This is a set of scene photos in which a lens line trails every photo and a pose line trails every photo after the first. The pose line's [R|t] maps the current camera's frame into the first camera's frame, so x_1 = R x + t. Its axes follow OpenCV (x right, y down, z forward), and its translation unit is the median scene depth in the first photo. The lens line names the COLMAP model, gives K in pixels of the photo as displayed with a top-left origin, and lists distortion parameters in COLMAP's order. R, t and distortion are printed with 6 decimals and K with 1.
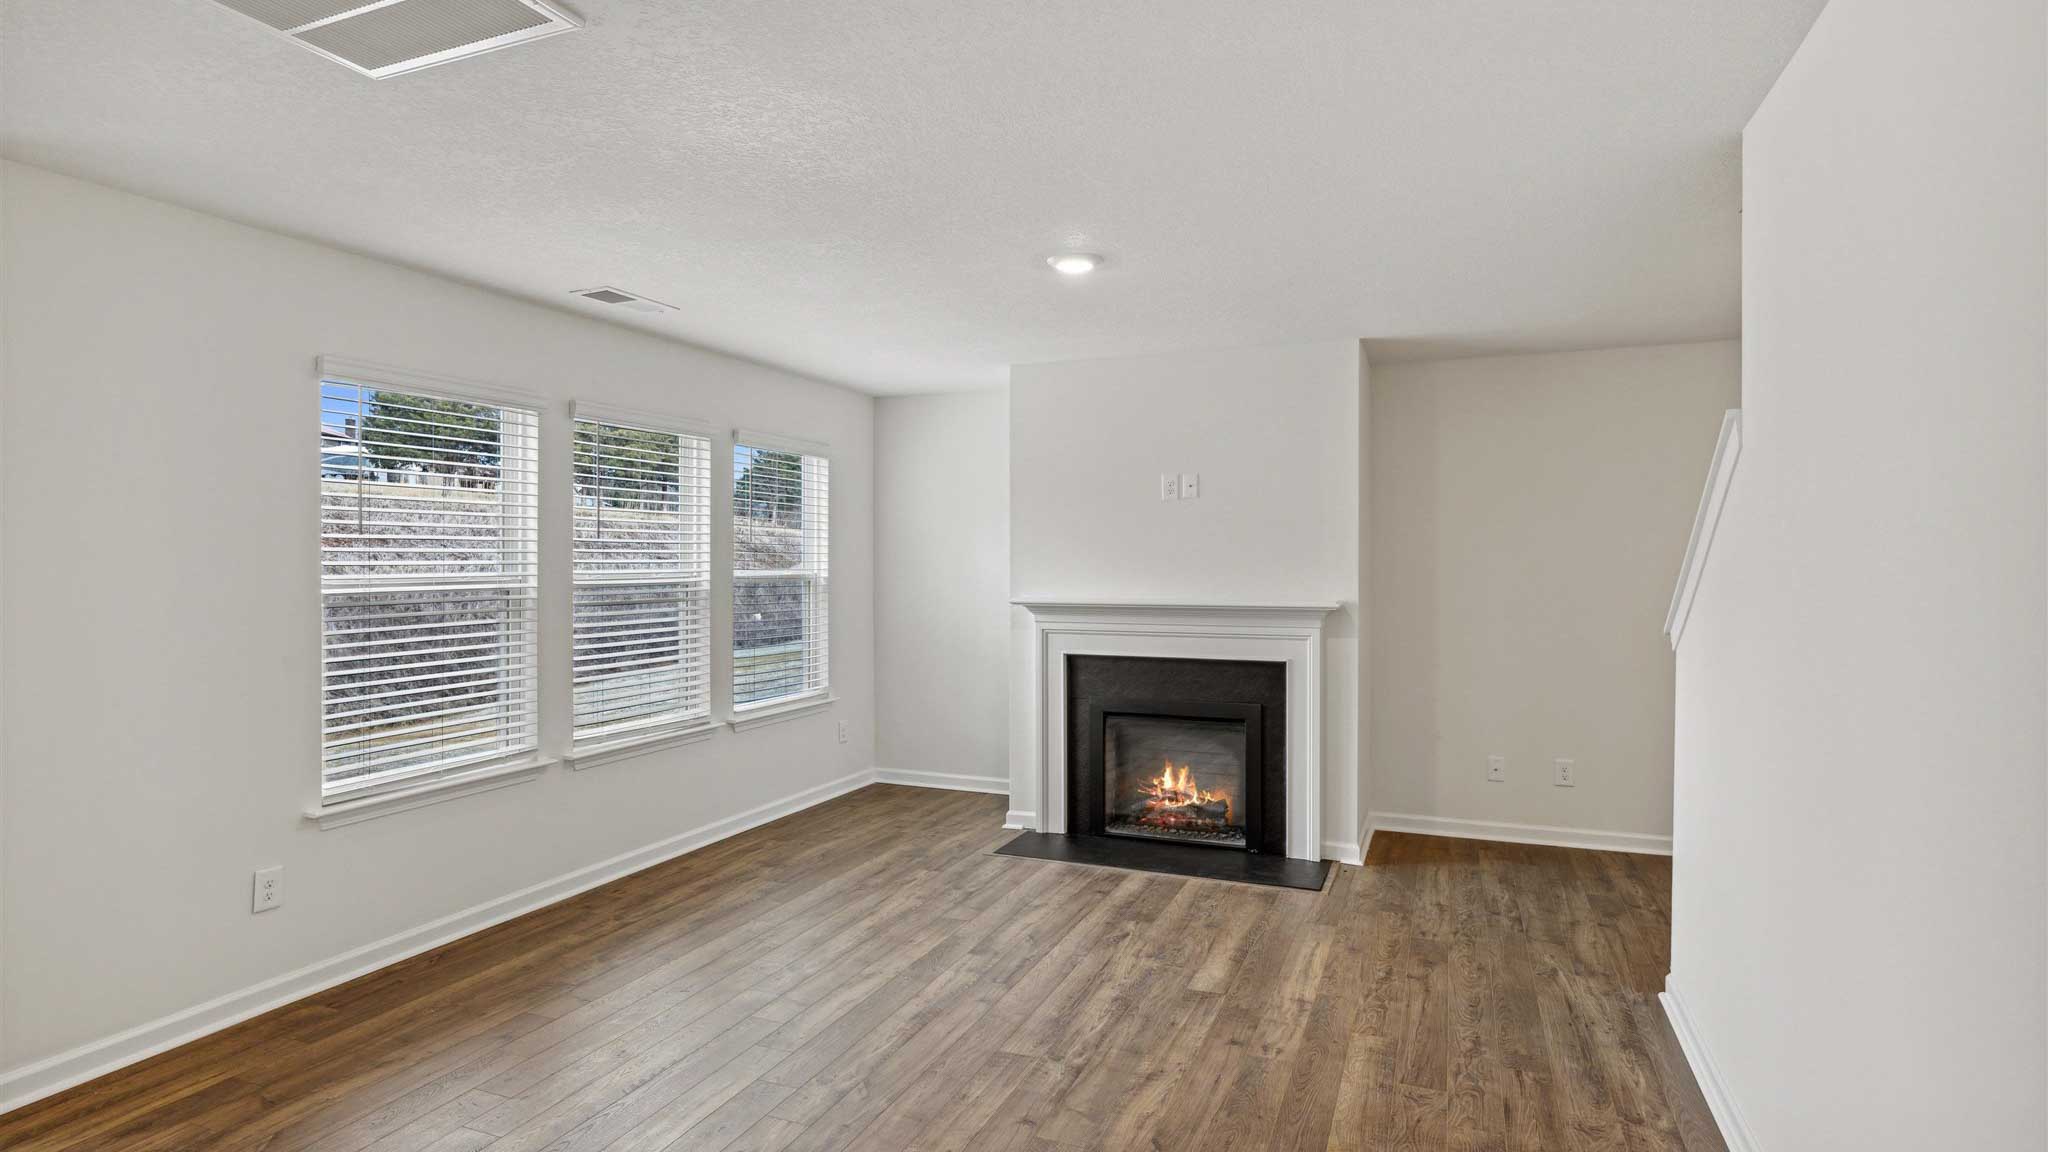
lens RADIAL K [[987.0, 0, 1025.8], [0, 987.0, 551.6], [0, 0, 1]] dist [-0.000559, 0.000190]
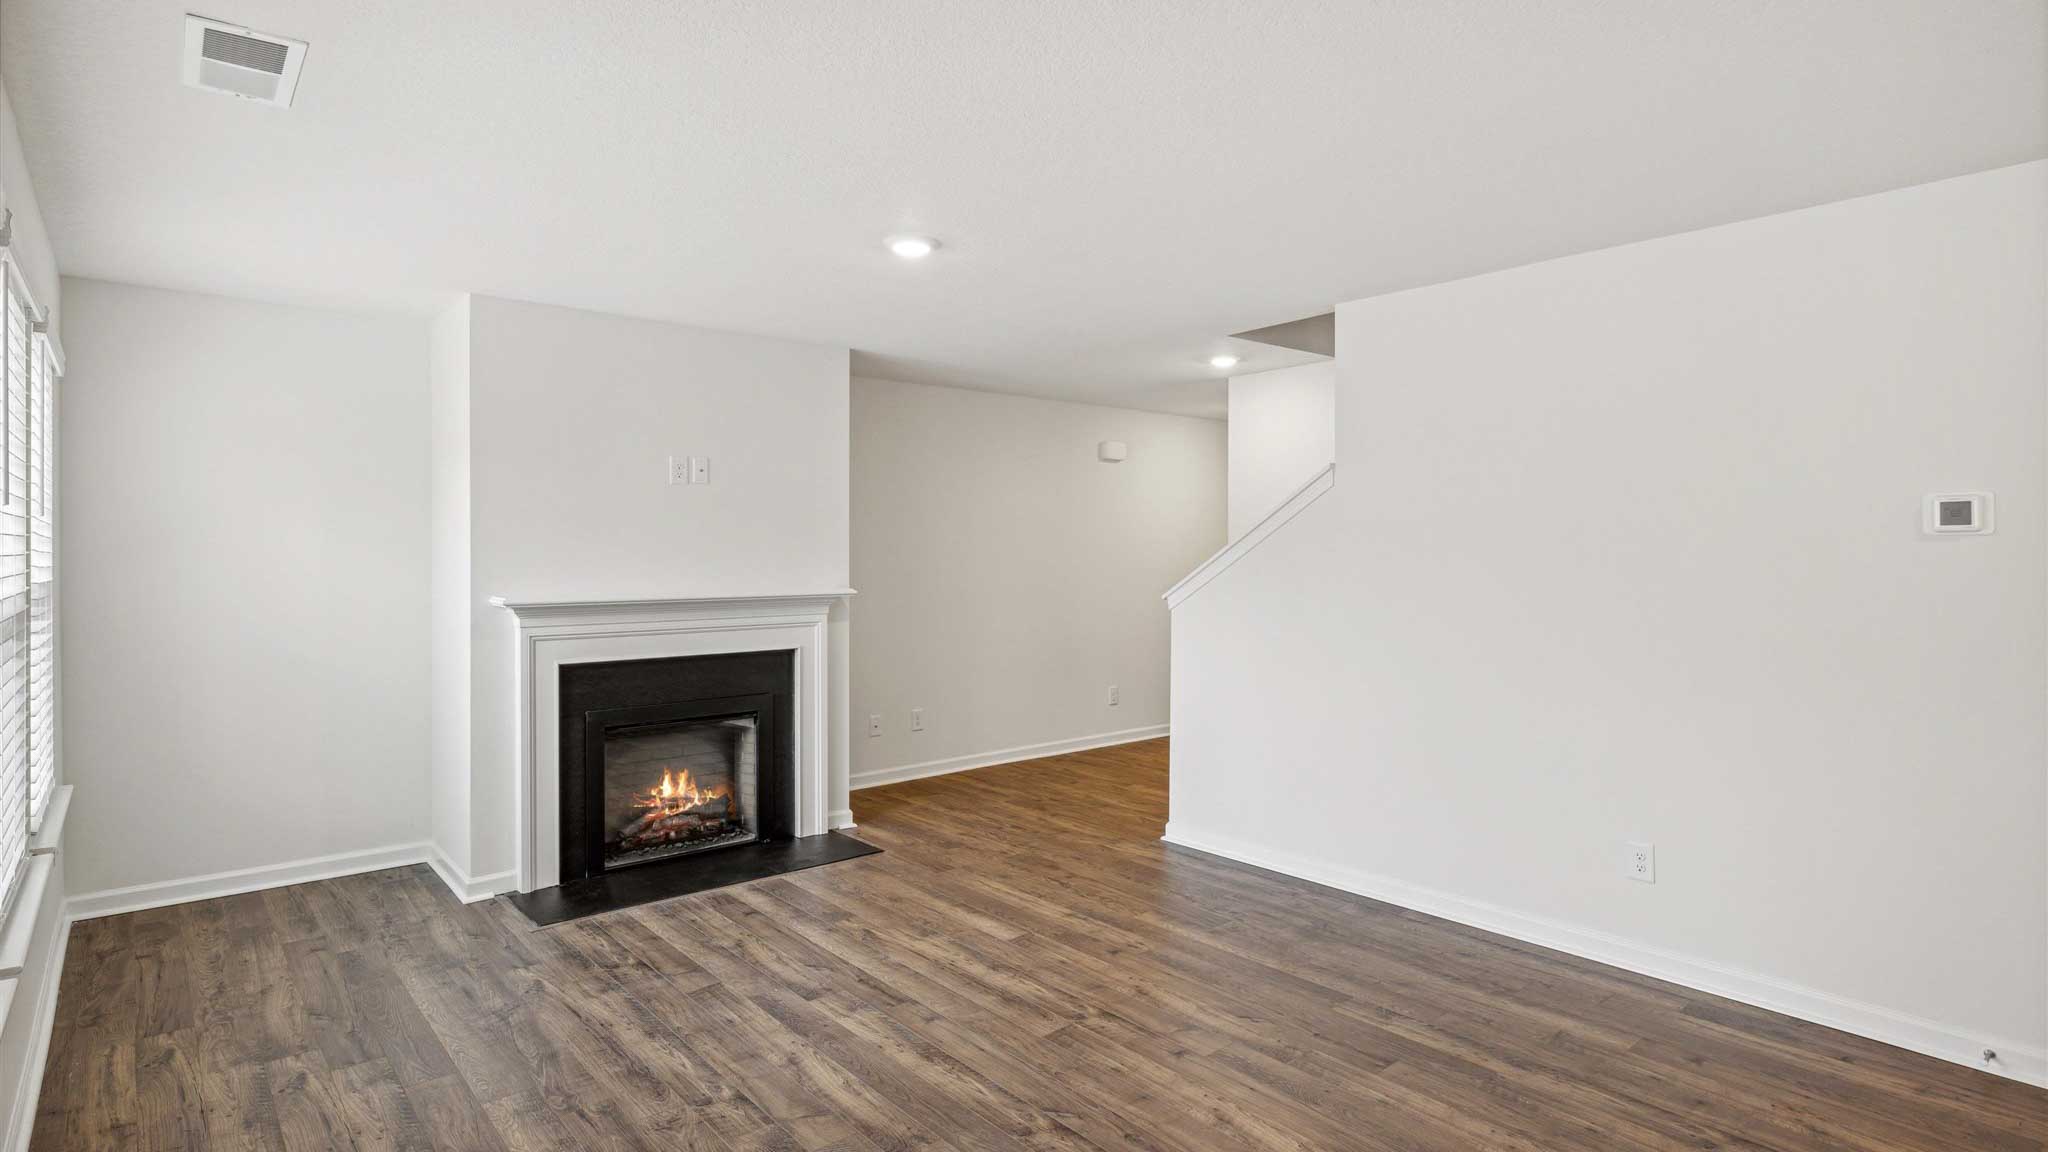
lens RADIAL K [[1021.5, 0, 932.4], [0, 1021.5, 555.6], [0, 0, 1]] dist [-0.001110, 0.000161]
pose [[0.510007, -0.004123, 0.860160, -0.650592], [-0.009765, 0.999896, 0.010583, 0.001942], [-0.860115, -0.013797, 0.509914, 0.376960]]
